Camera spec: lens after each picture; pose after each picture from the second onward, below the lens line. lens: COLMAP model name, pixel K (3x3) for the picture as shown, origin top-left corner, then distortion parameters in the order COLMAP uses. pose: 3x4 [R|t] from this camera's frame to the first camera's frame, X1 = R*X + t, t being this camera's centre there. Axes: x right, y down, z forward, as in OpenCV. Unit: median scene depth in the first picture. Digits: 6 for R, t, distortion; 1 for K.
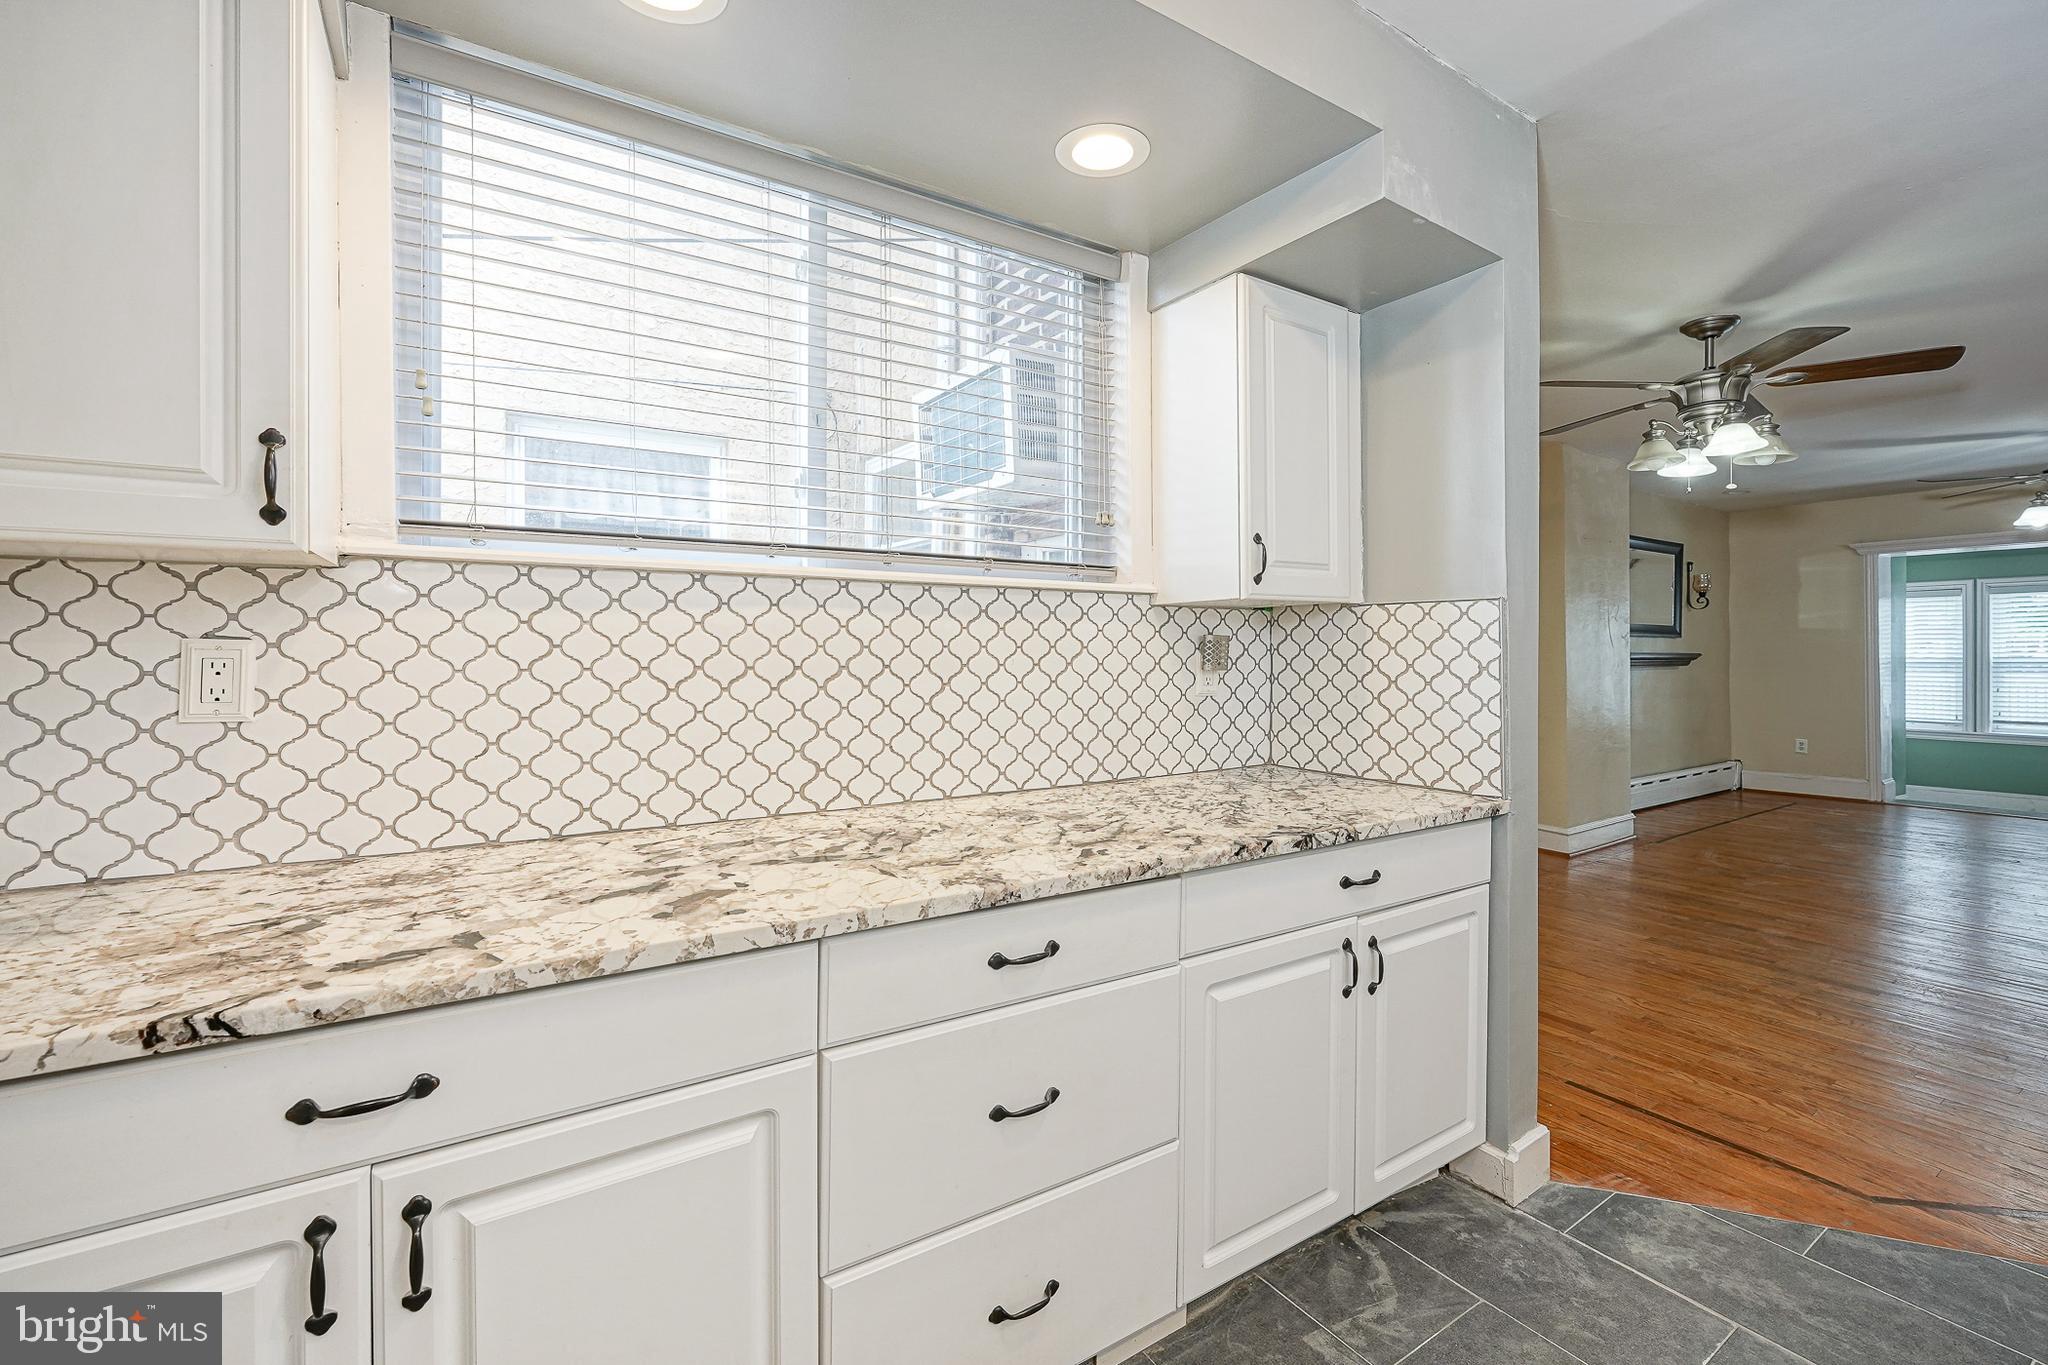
lens RADIAL K [[859.1, 0, 1032.7], [0, 859.1, 645.7], [0, 0, 1]] dist [-0.006804, 0.000372]
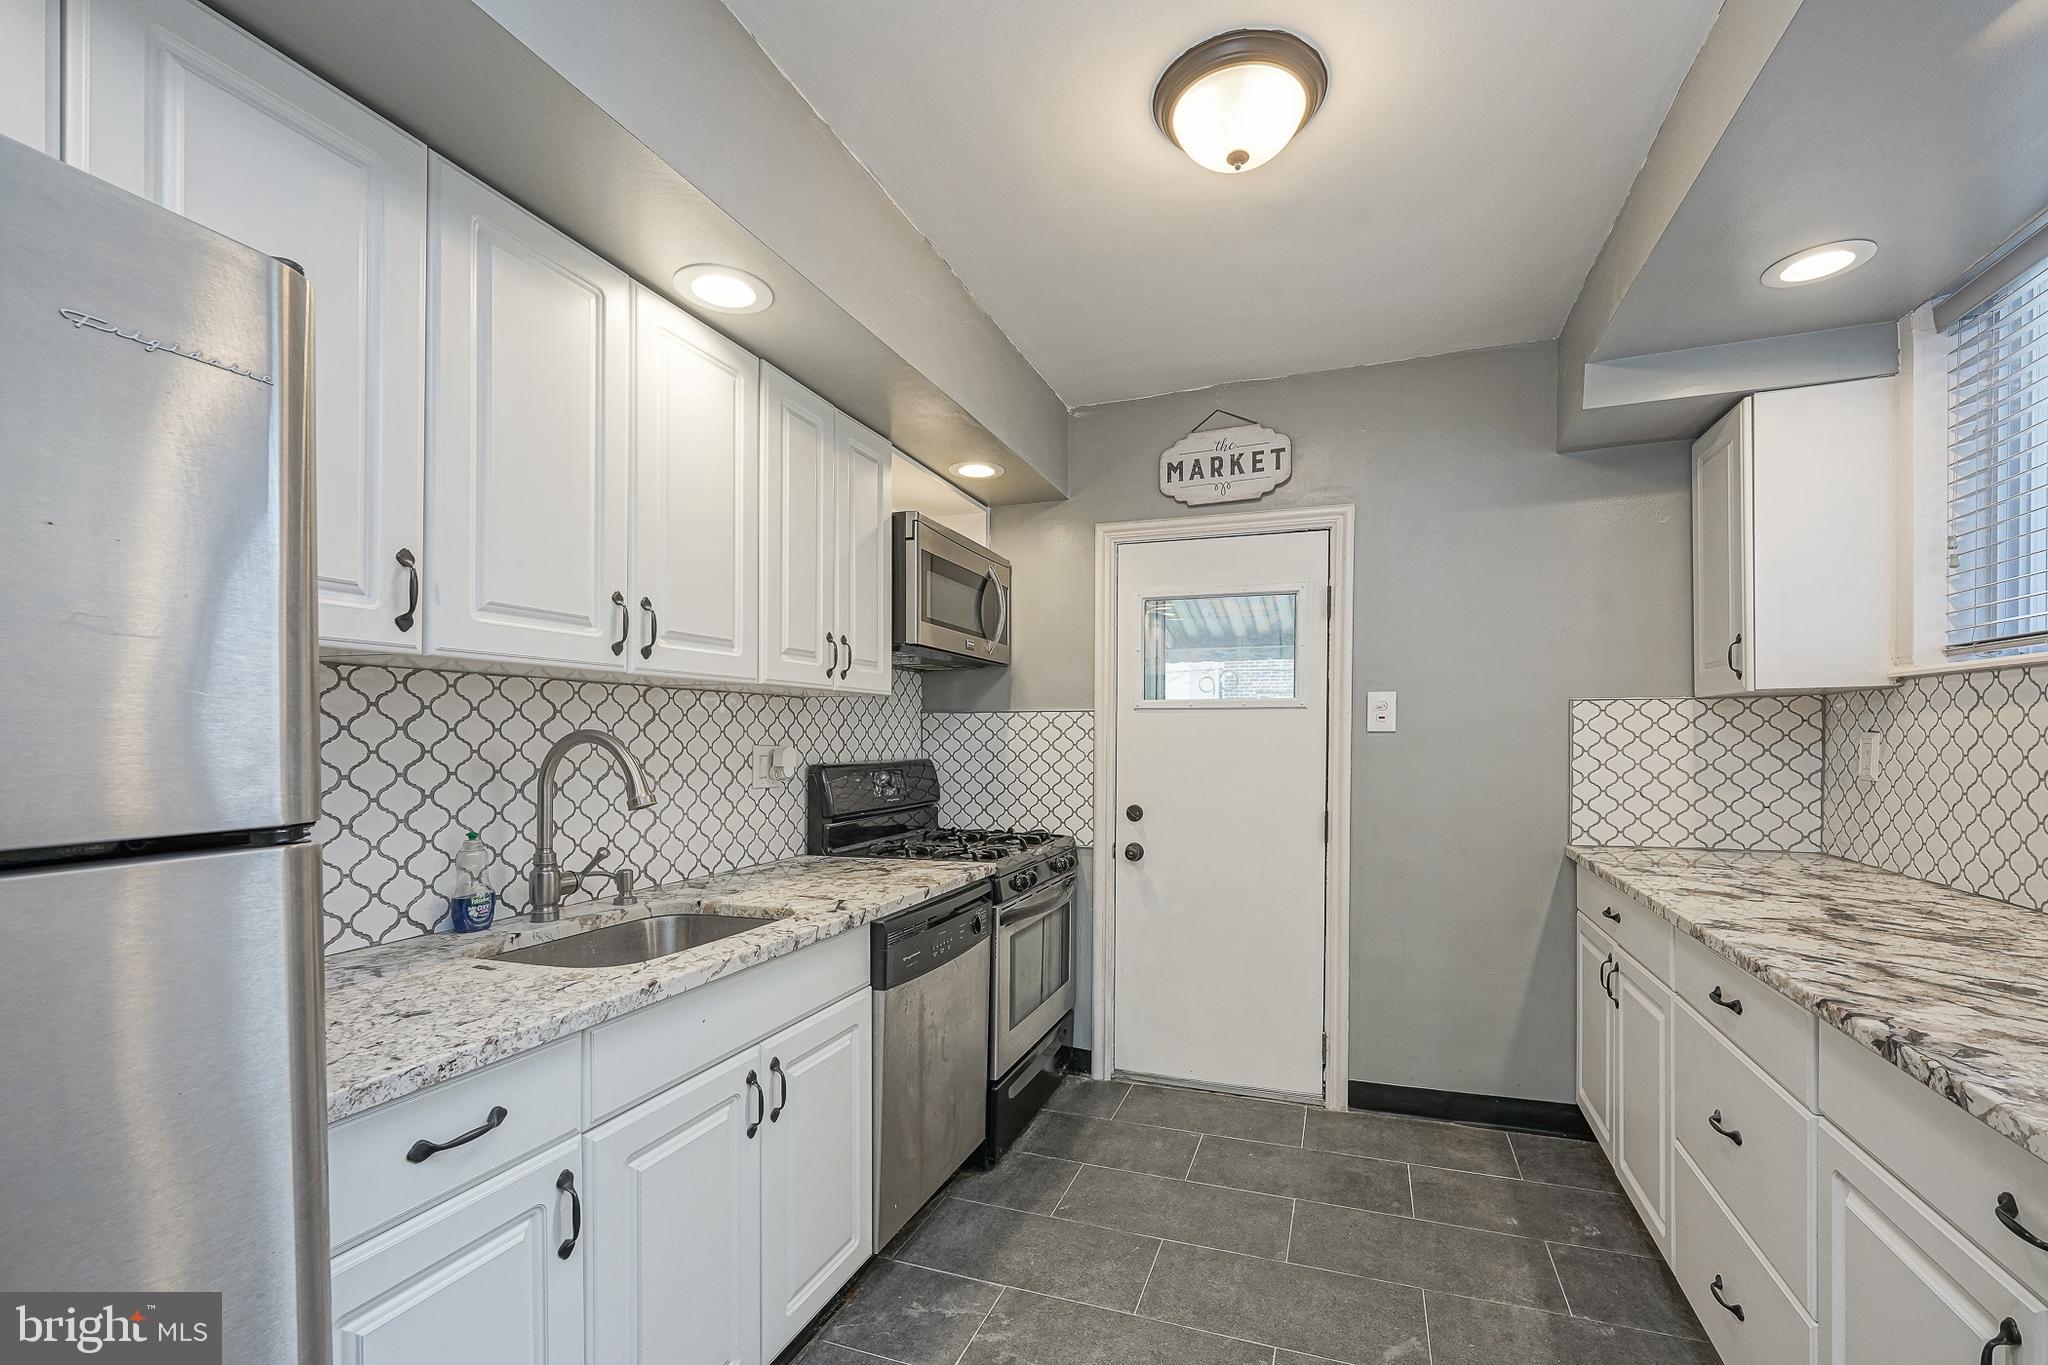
lens RADIAL K [[859.1, 0, 1054.0], [0, 859.1, 756.6], [0, 0, 1]] dist [-0.006804, 0.000372]
pose [[-0.785900, 0.016883, -0.618123, 0.815190], [0.005055, 0.999769, 0.020880, -0.002452], [0.618333, 0.013284, -0.785804, 0.766056]]
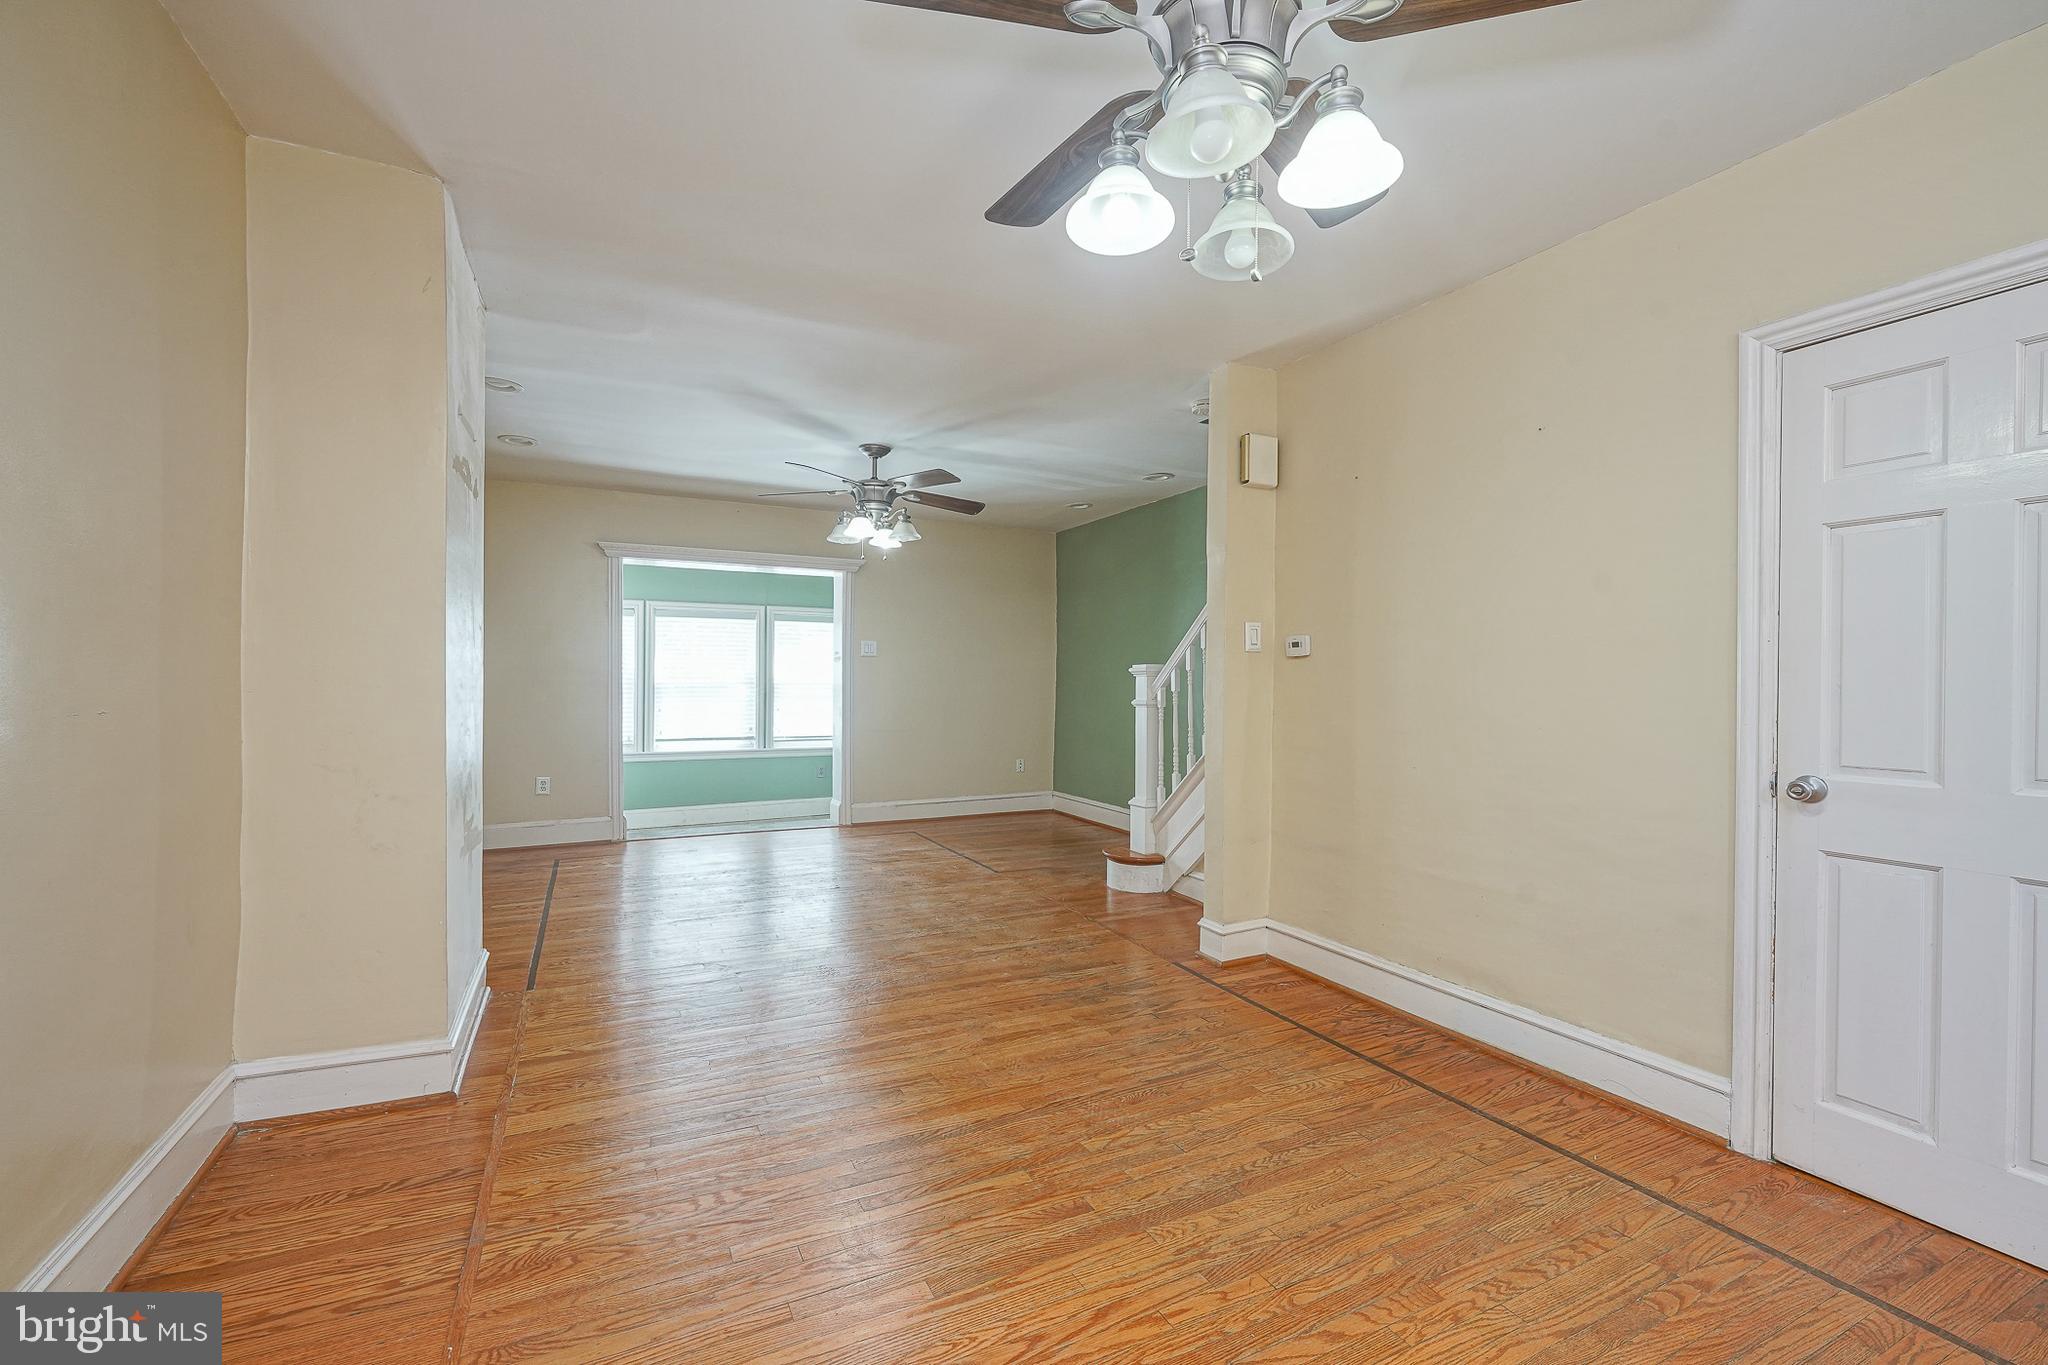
lens RADIAL K [[859.1, 0, 1006.6], [0, 859.1, 698.5], [0, 0, 1]] dist [-0.006804, 0.000372]
pose [[0.119123, -0.012597, 0.992800, 0.462339], [-0.014985, 0.999783, 0.014484, 0.057219], [-0.992766, -0.016602, 0.118909, 1.483249]]
